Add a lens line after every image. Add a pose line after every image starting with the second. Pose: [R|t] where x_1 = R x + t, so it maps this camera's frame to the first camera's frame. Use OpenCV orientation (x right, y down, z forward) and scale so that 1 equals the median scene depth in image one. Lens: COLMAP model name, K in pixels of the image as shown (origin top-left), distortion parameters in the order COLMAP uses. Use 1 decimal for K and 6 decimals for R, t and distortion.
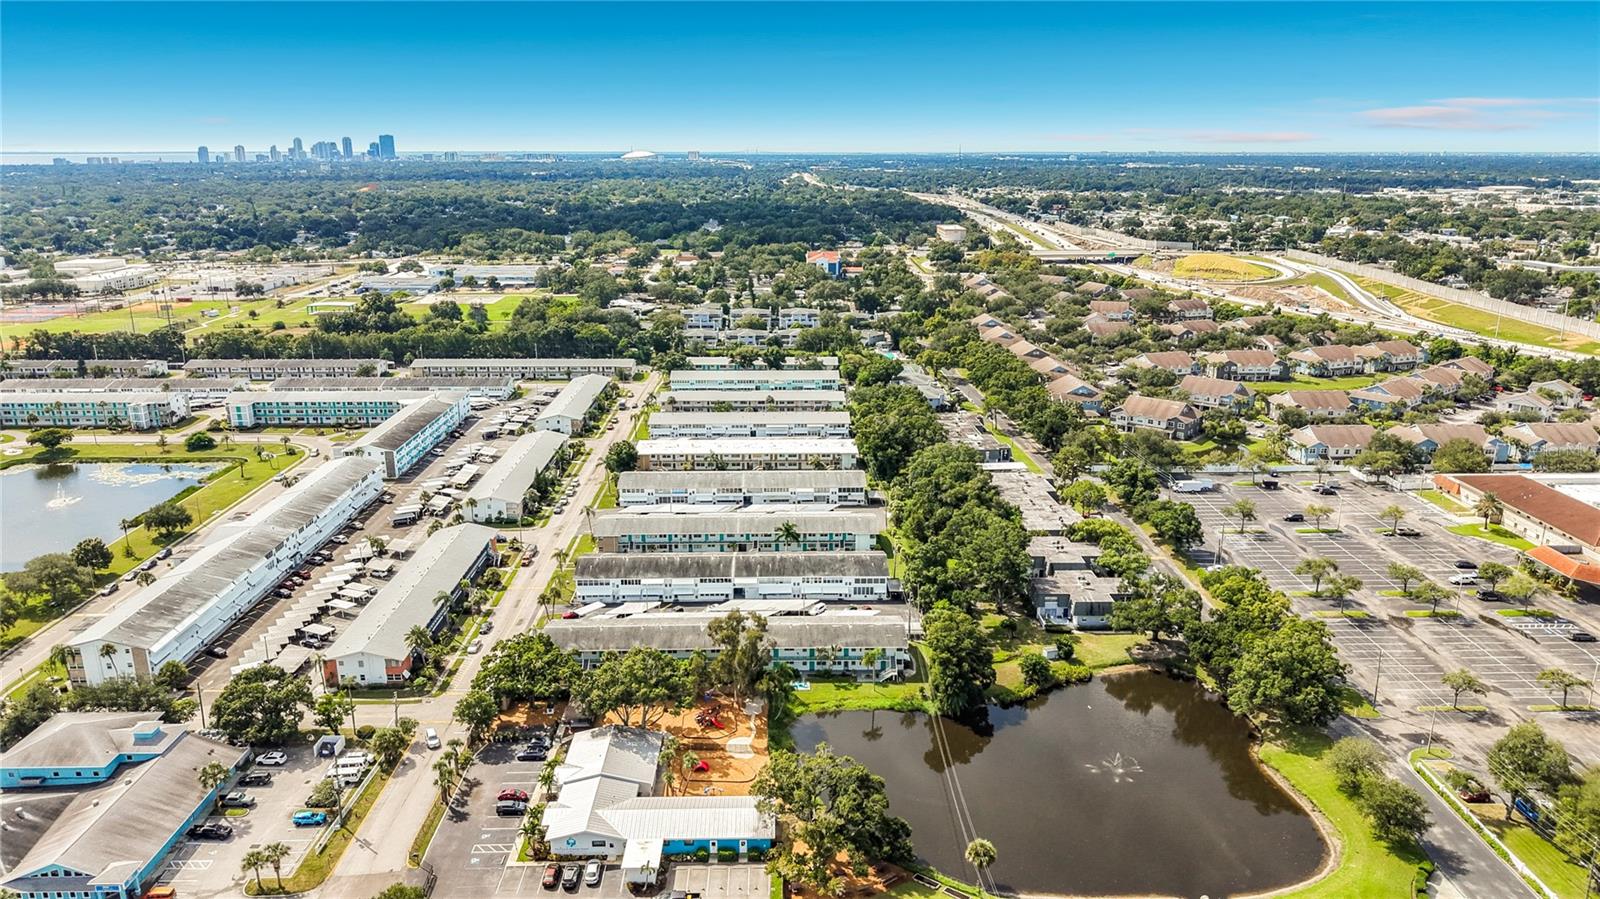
lens RADIAL K [[1065.5, 0, 794.4], [0, 1065.5, 451.4], [0, 0, 1]] dist [0.087987, -0.142416]
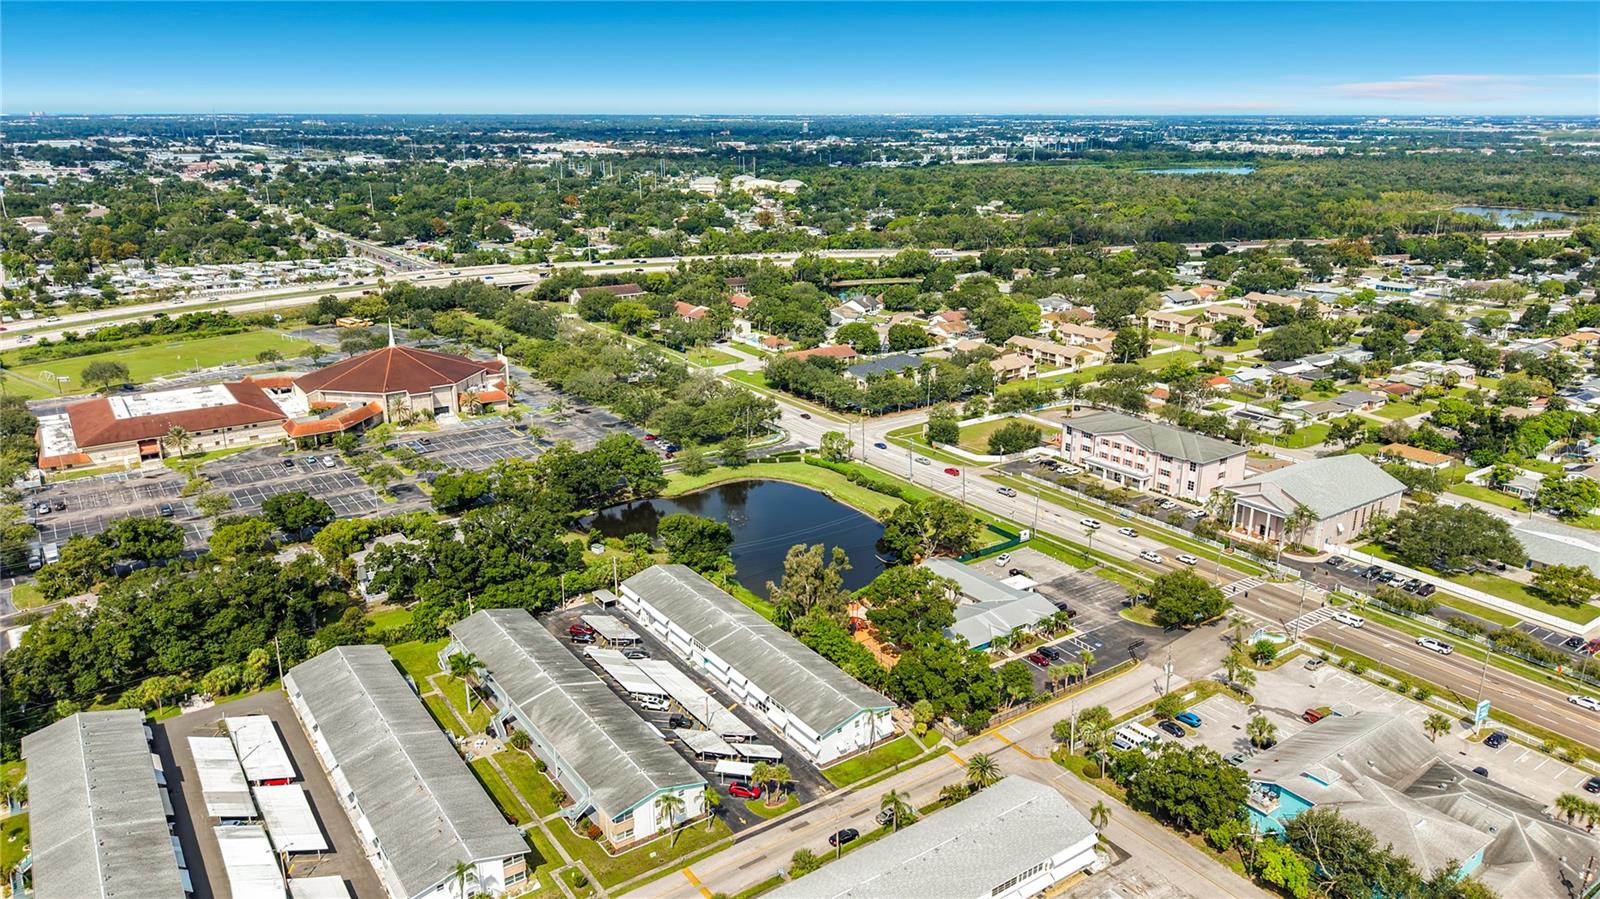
lens RADIAL K [[1101.0, 0, 795.5], [0, 1101.0, 371.6], [0, 0, 1]] dist [0.060154, -0.102978]
pose [[-0.567938, -0.189393, 0.800985, -0.638634], [0.220505, 0.902581, 0.369764, -0.303297], [-0.792985, 0.386624, -0.470848, 1.033815]]
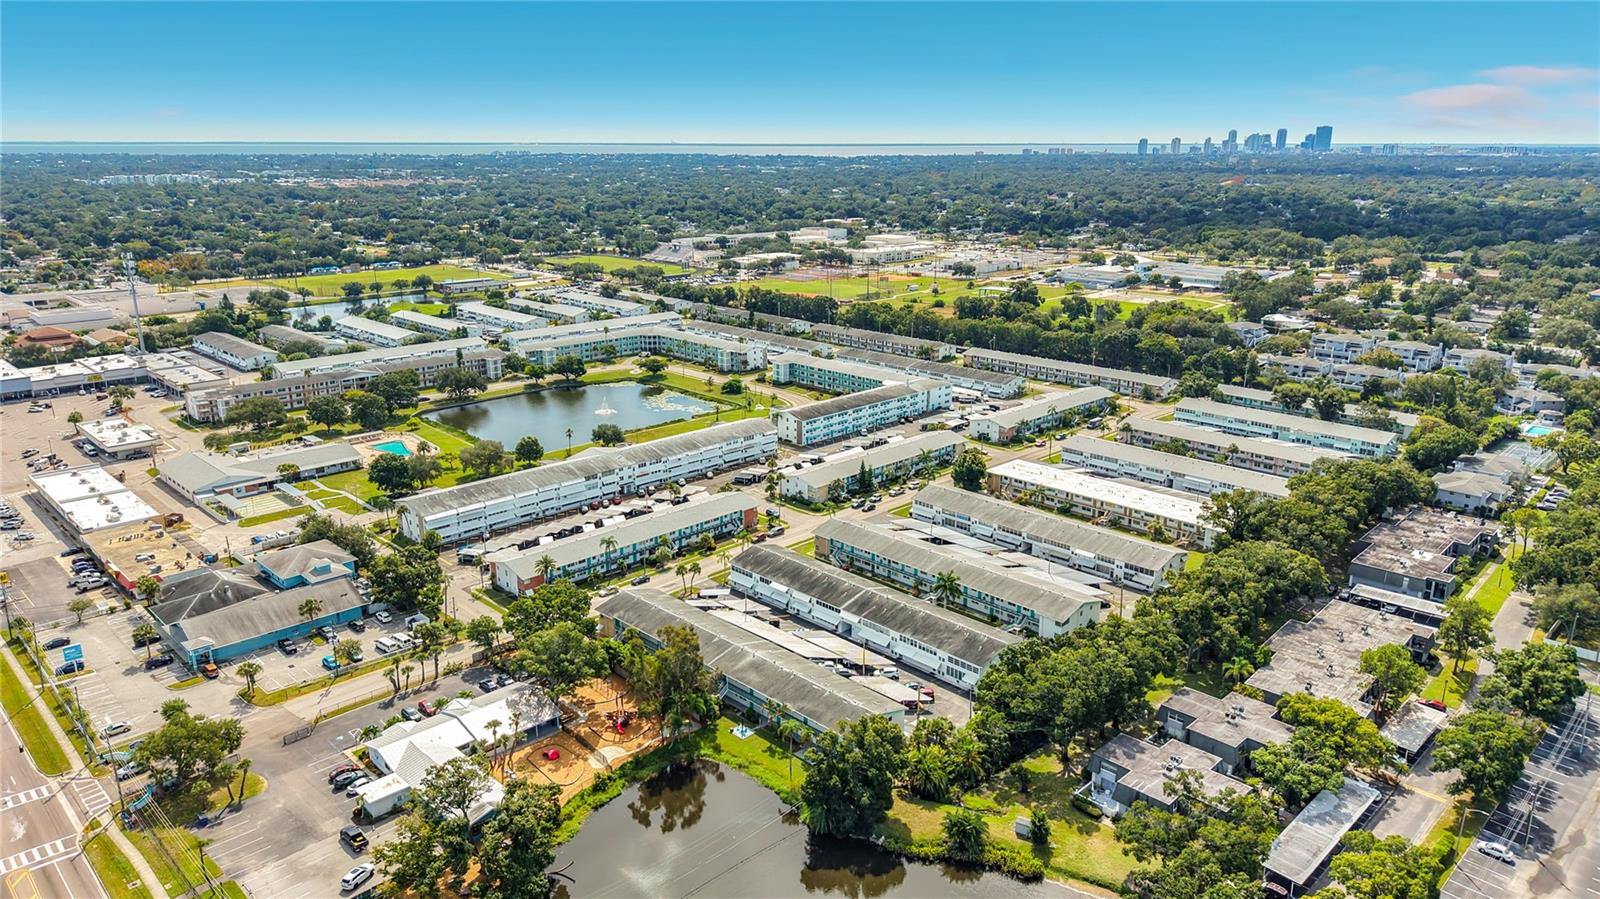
lens RADIAL K [[1068.7, 0, 796.8], [0, 1068.7, 447.4], [0, 0, 1]] dist [0.054978, -0.062948]
pose [[0.691780, 0.200287, -0.693777, 0.464024], [-0.197835, 0.976572, 0.084662, -0.078448], [0.694480, 0.078686, 0.715197, 0.263989]]
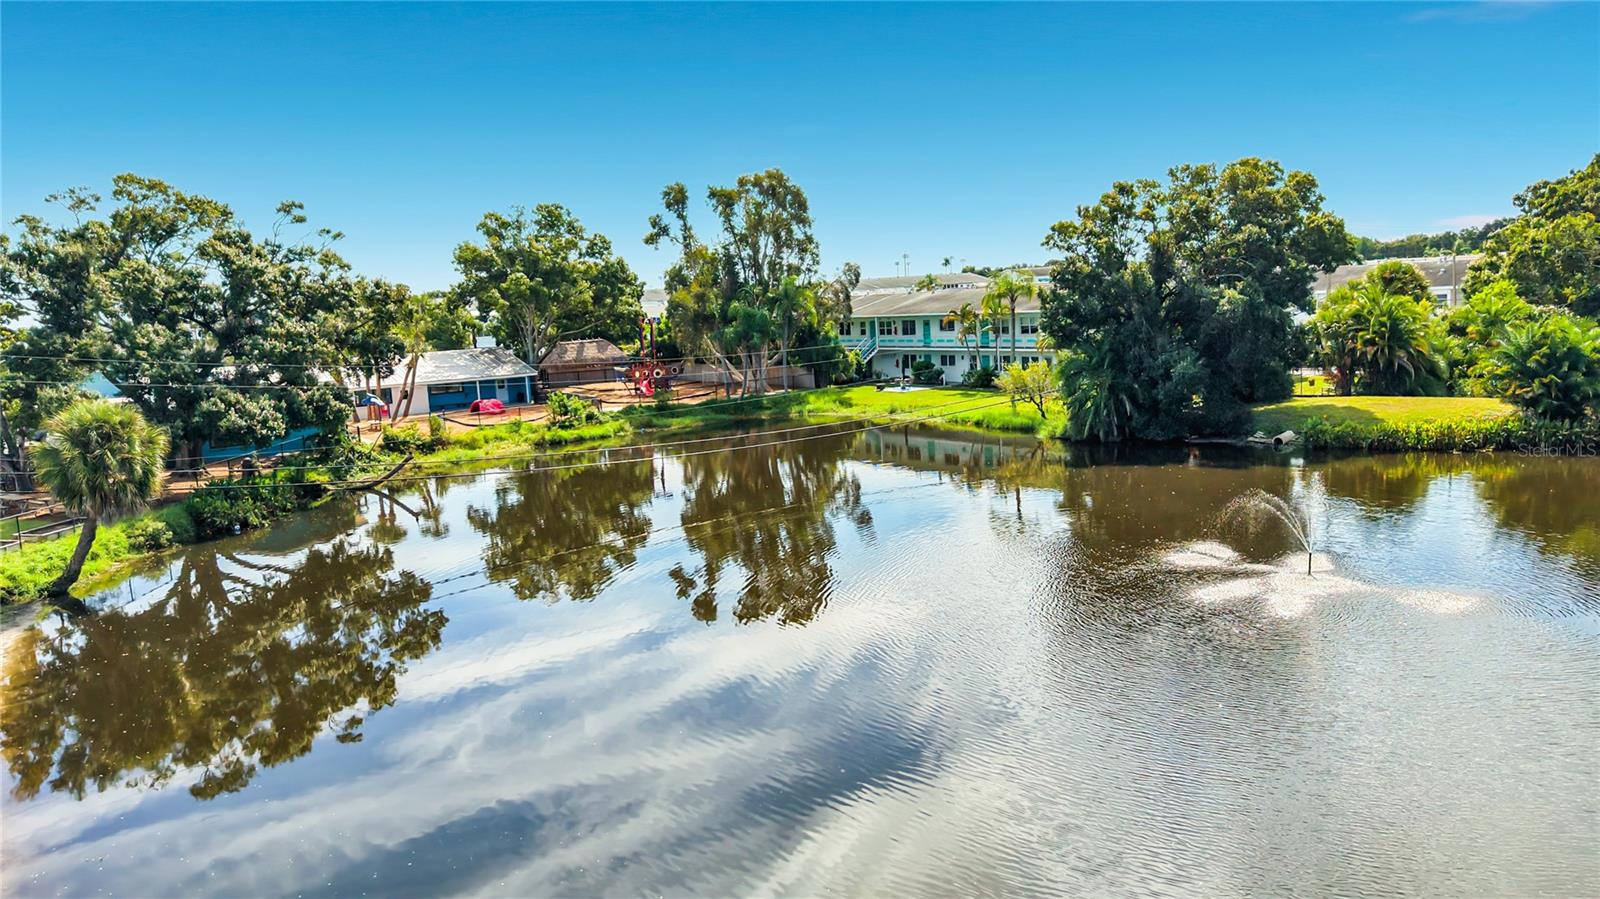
lens RADIAL K [[1141.2, 0, 790.9], [0, 1141.2, 463.9], [0, 0, 1]] dist [0.009085, -0.049604]
pose [[0.534182, 0.092870, -0.840253, 0.262218], [-0.174508, 0.984654, -0.002112, 0.189500], [0.827162, 0.147759, 0.542190, 0.540555]]
